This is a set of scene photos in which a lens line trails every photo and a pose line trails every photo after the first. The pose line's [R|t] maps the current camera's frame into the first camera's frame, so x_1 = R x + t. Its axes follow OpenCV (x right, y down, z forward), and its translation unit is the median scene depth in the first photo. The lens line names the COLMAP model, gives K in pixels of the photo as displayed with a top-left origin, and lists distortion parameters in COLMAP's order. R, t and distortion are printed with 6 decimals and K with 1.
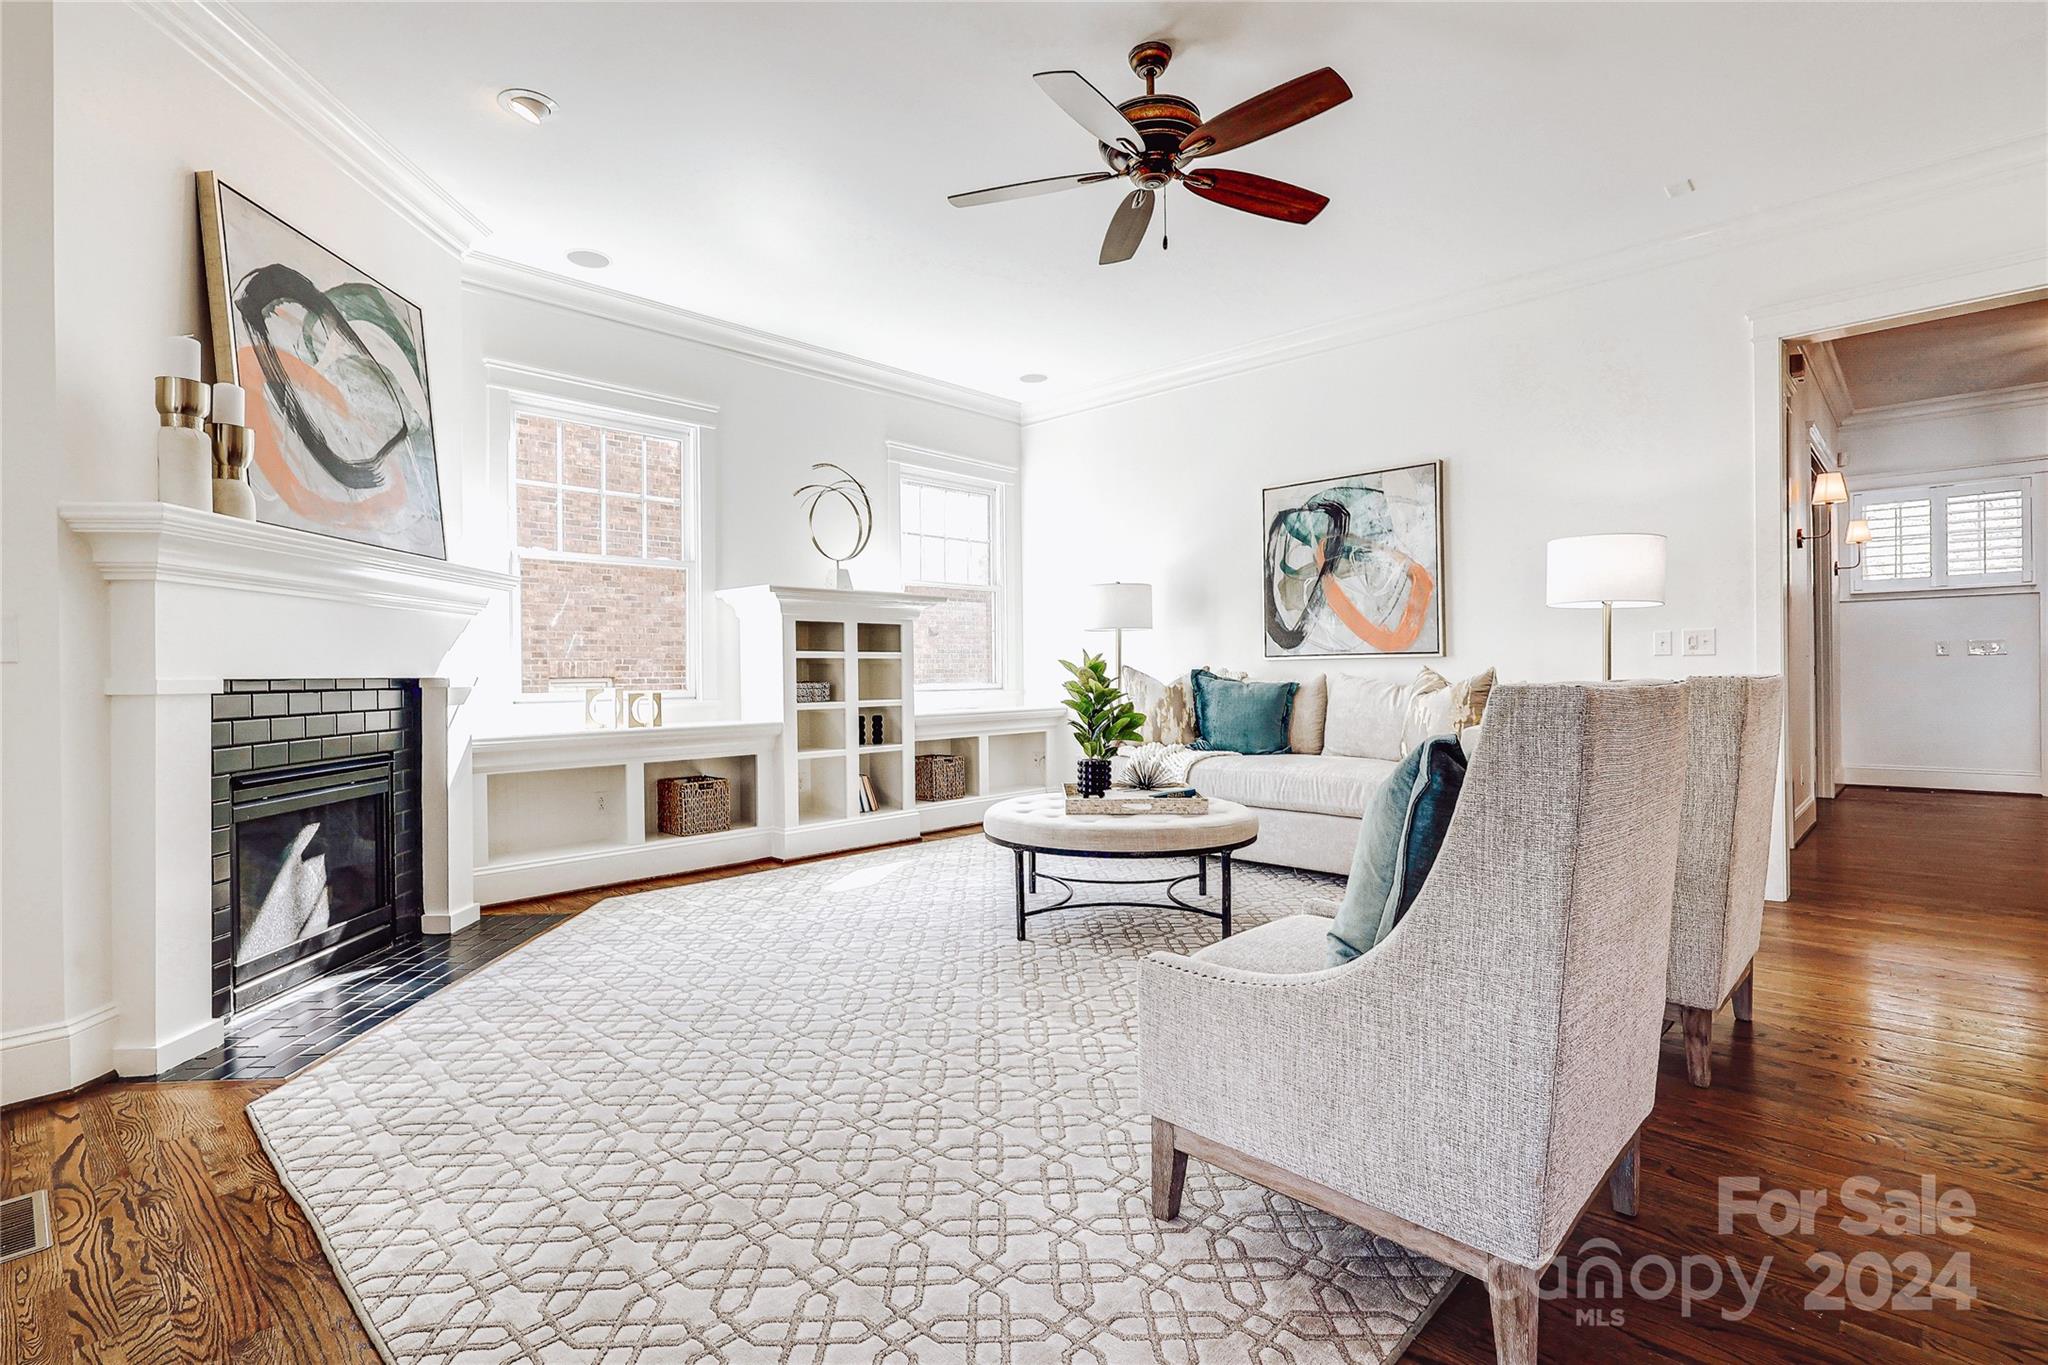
lens RADIAL K [[980.4, 0, 1028.3], [0, 980.4, 666.9], [0, 0, 1]] dist [0.000866, 0.000155]
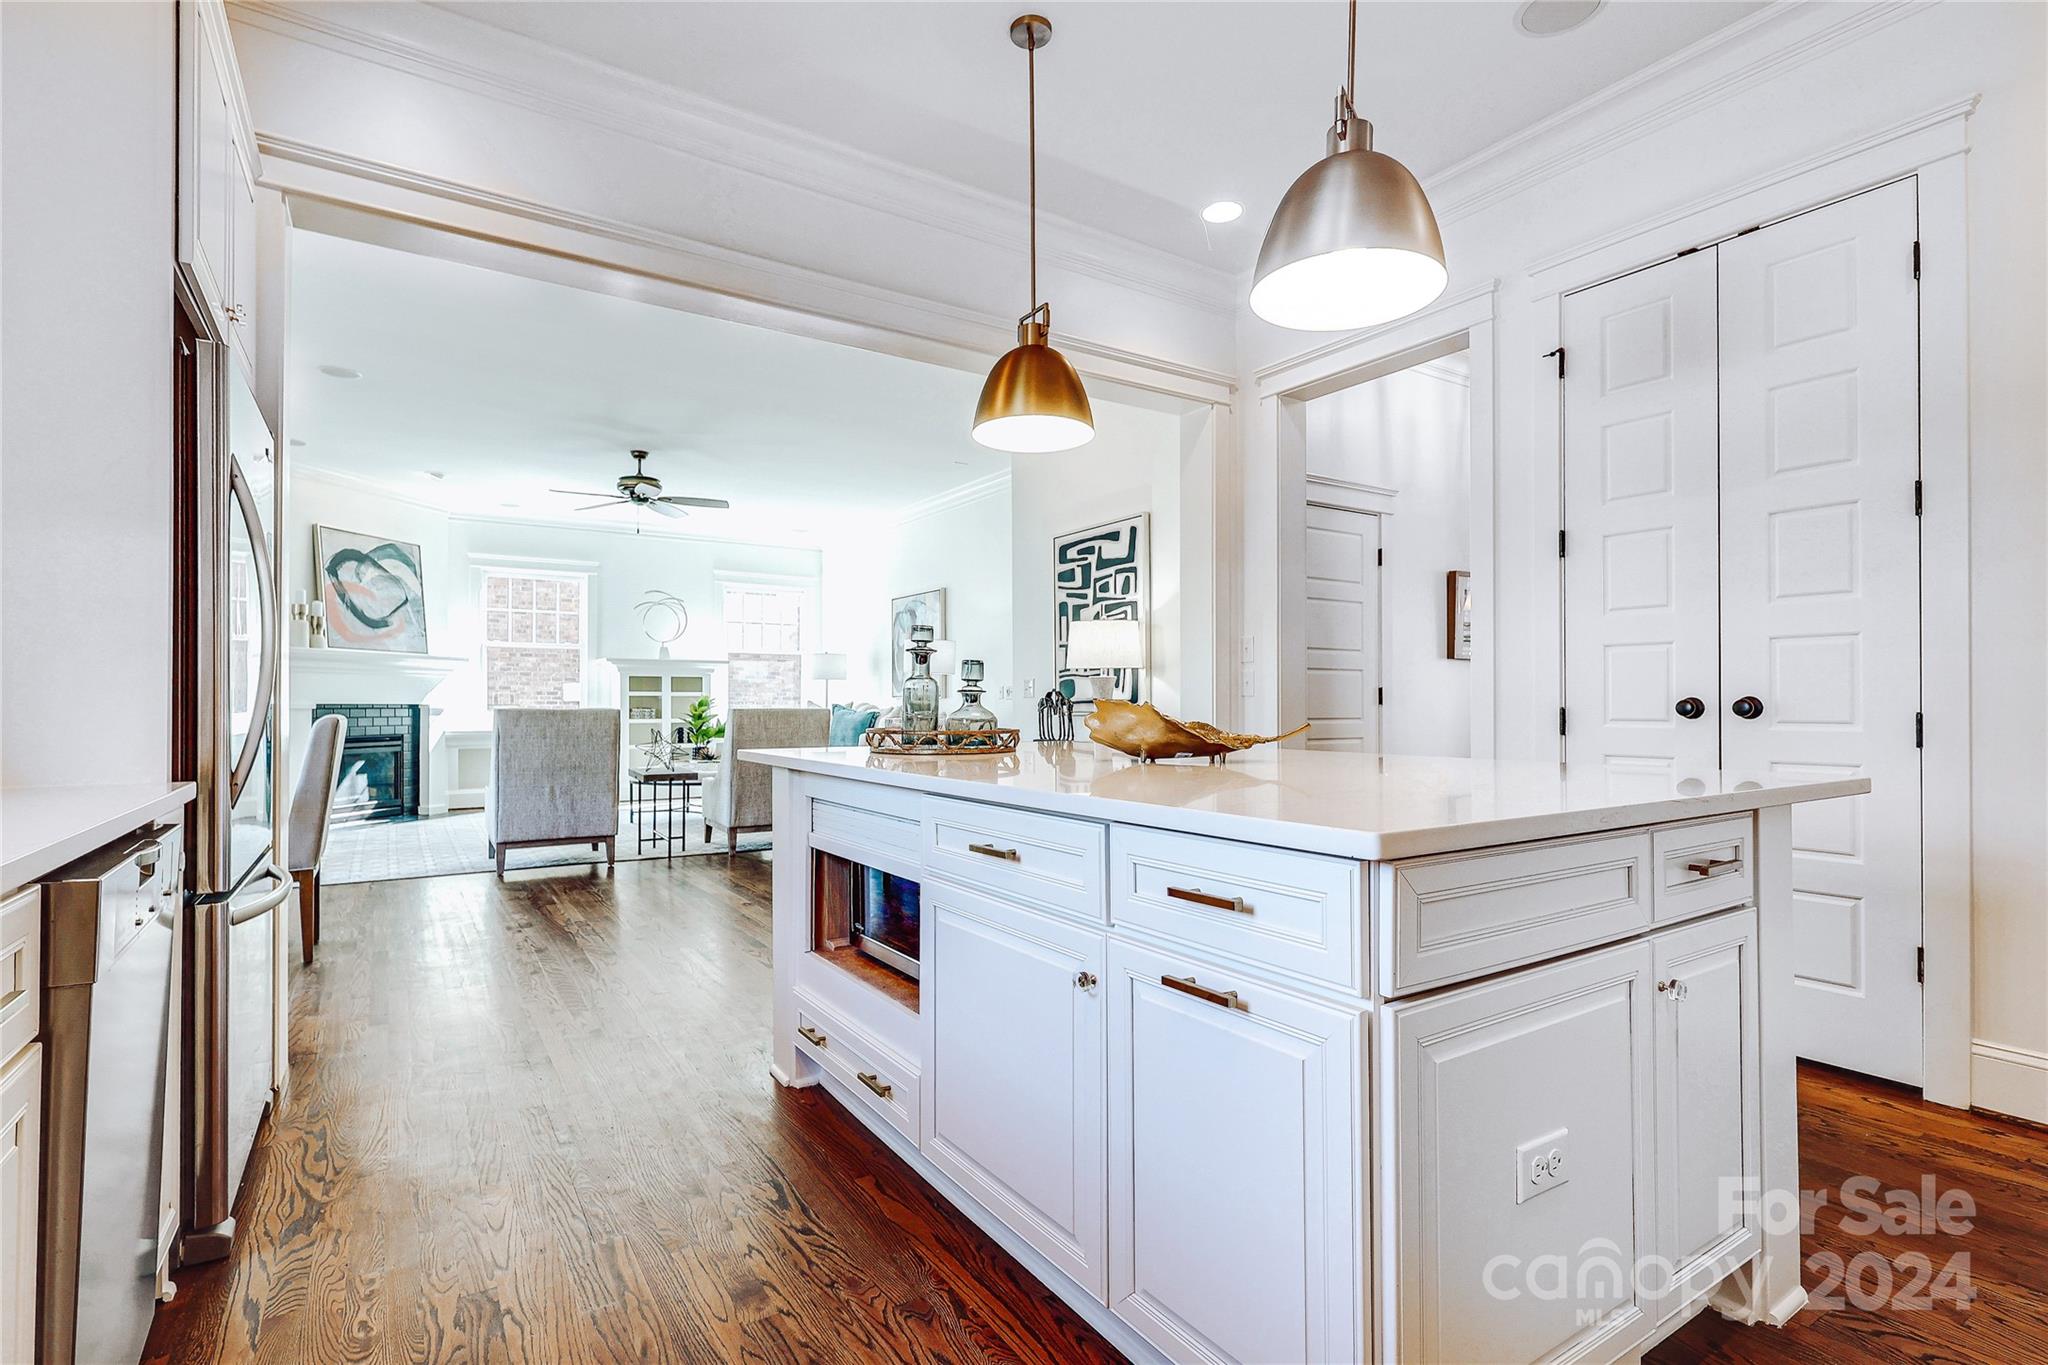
lens RADIAL K [[980.4, 0, 1039.8], [0, 980.4, 698.2], [0, 0, 1]] dist [0.000866, 0.000155]
pose [[0.975792, 0.009371, -0.218500, 1.500448], [-0.009145, 0.999956, 0.002044, -0.023656], [0.218510, 0.000004, 0.975835, -1.071324]]
